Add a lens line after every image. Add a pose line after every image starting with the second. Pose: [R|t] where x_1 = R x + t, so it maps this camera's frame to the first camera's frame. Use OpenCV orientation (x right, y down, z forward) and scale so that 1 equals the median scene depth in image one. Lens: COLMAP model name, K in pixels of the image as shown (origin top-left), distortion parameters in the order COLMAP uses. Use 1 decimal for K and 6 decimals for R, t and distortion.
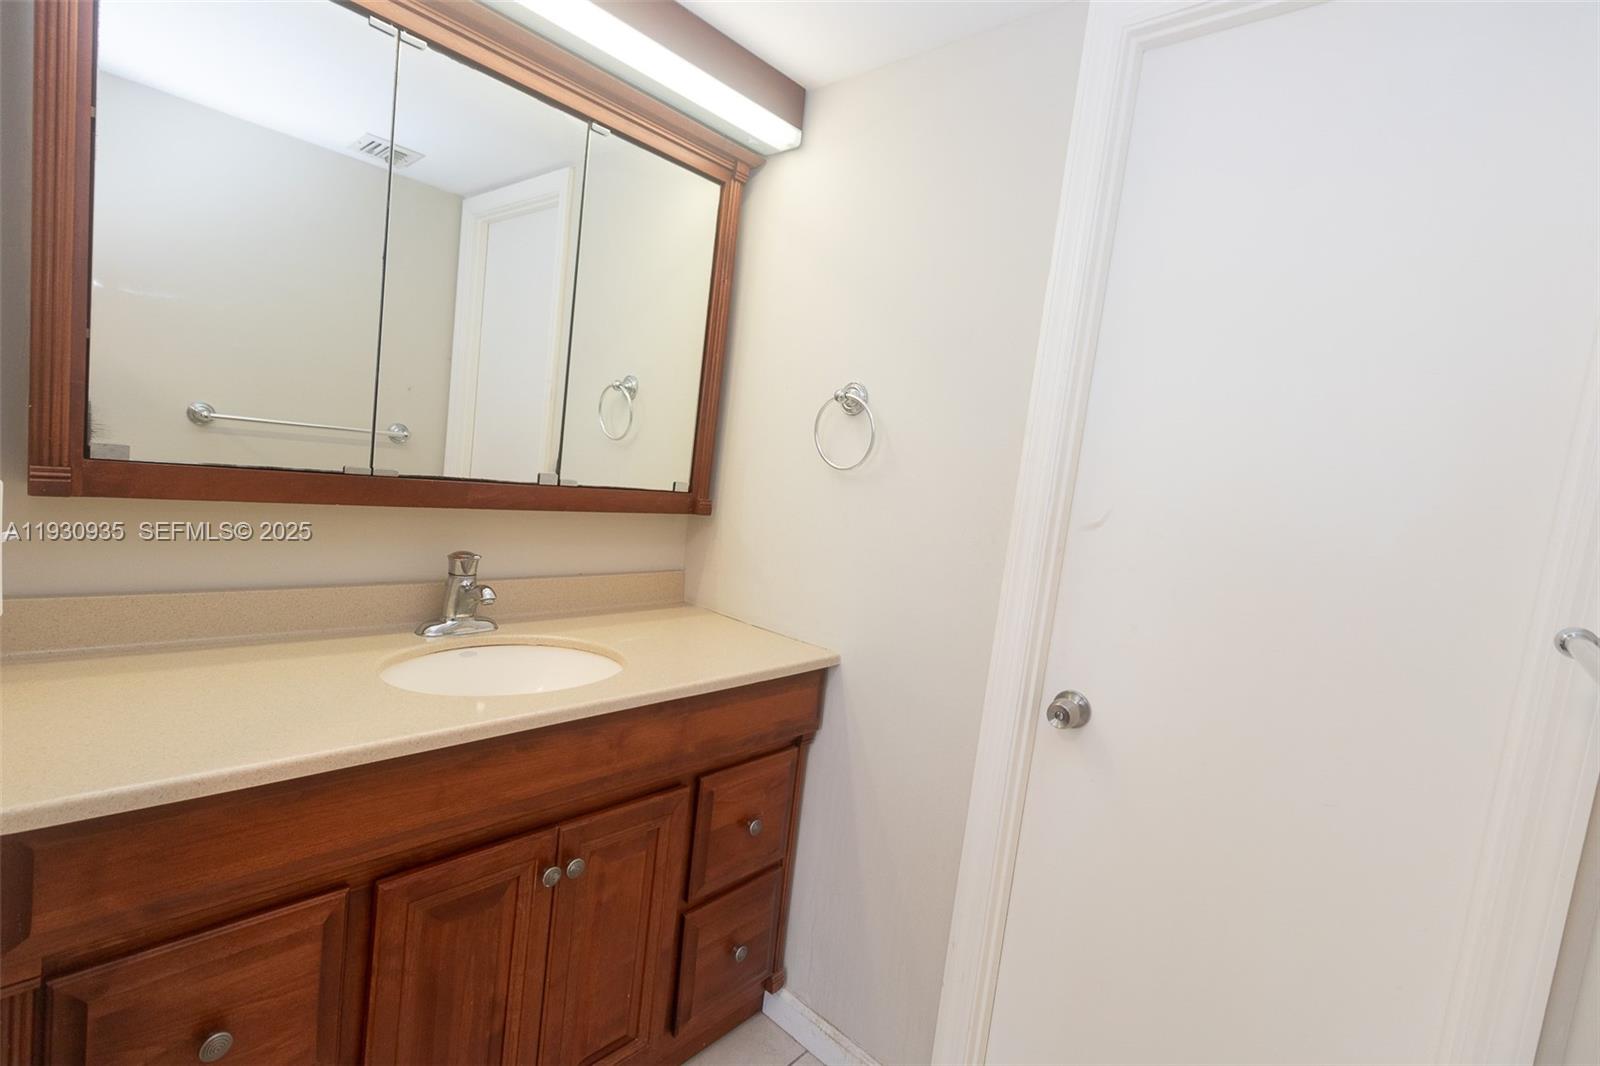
lens RADIAL K [[727.4, 0, 800.0], [0, 727.4, 533.0], [0, 0, 1]] dist [0.003071, 0.001248]
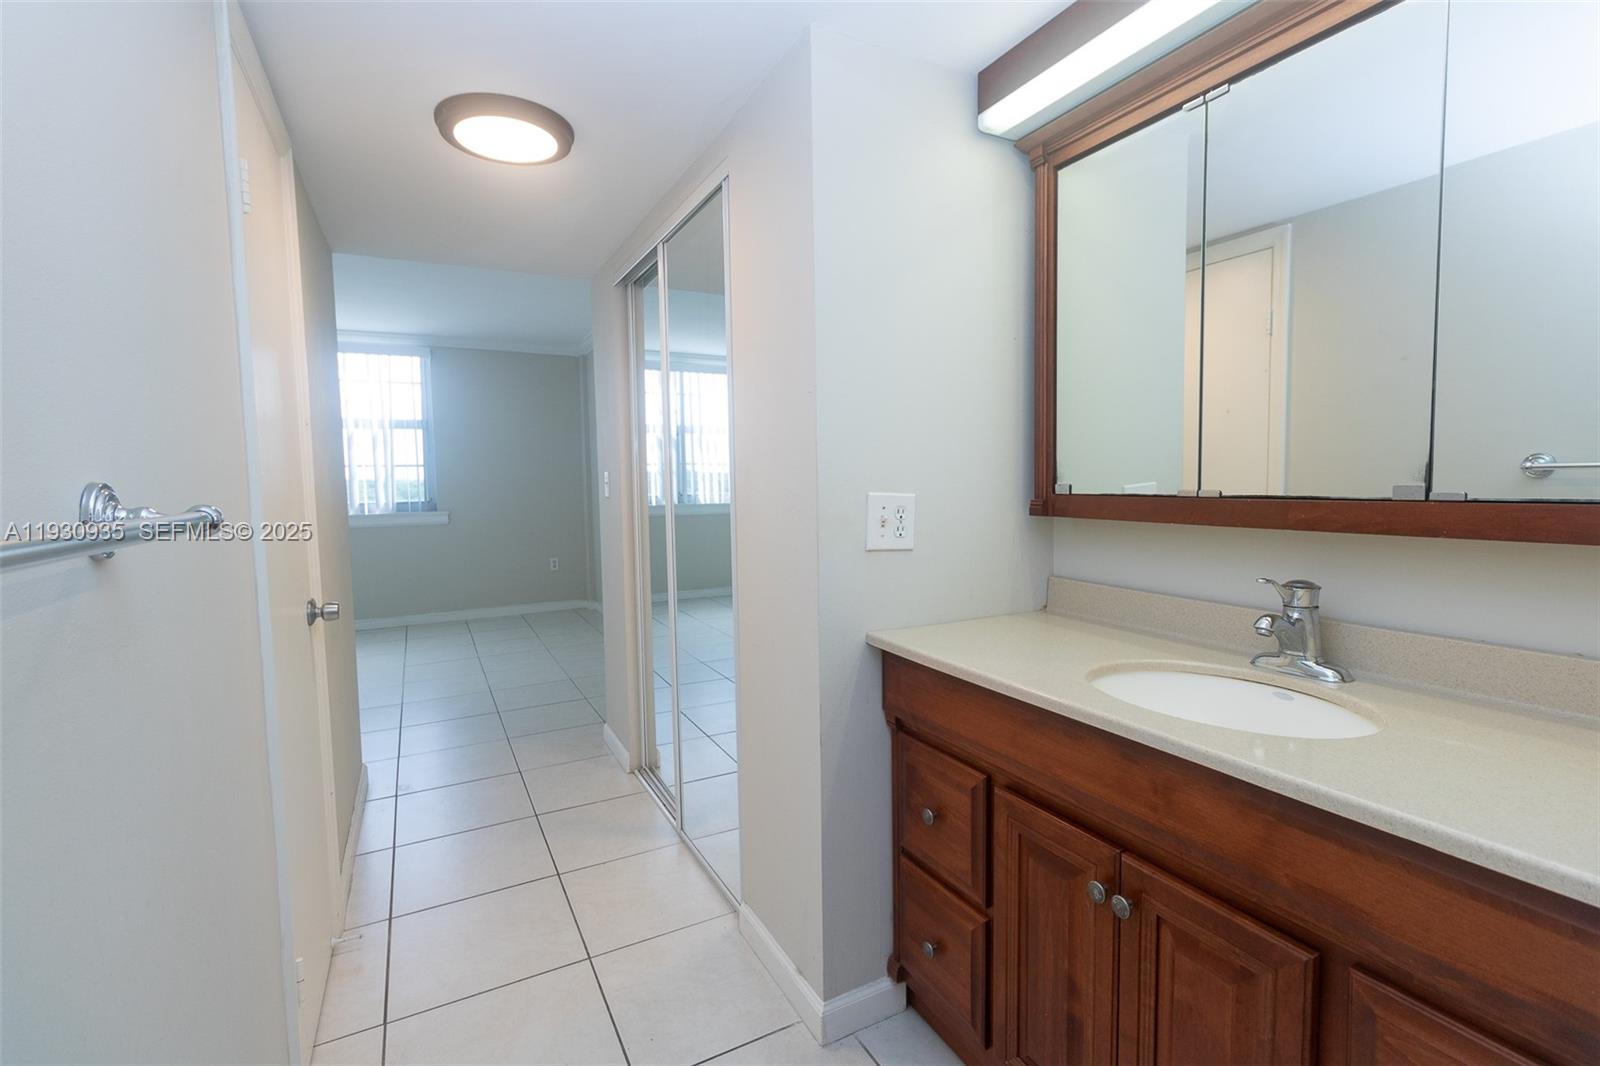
lens RADIAL K [[727.4, 0, 800.0], [0, 727.4, 533.0], [0, 0, 1]] dist [0.003071, 0.001248]
pose [[-0.339235, -0.035217, -0.940042, 0.702561], [-0.111848, 0.993720, 0.003135, 0.041838], [0.934029, 0.106205, -0.341043, 0.898507]]
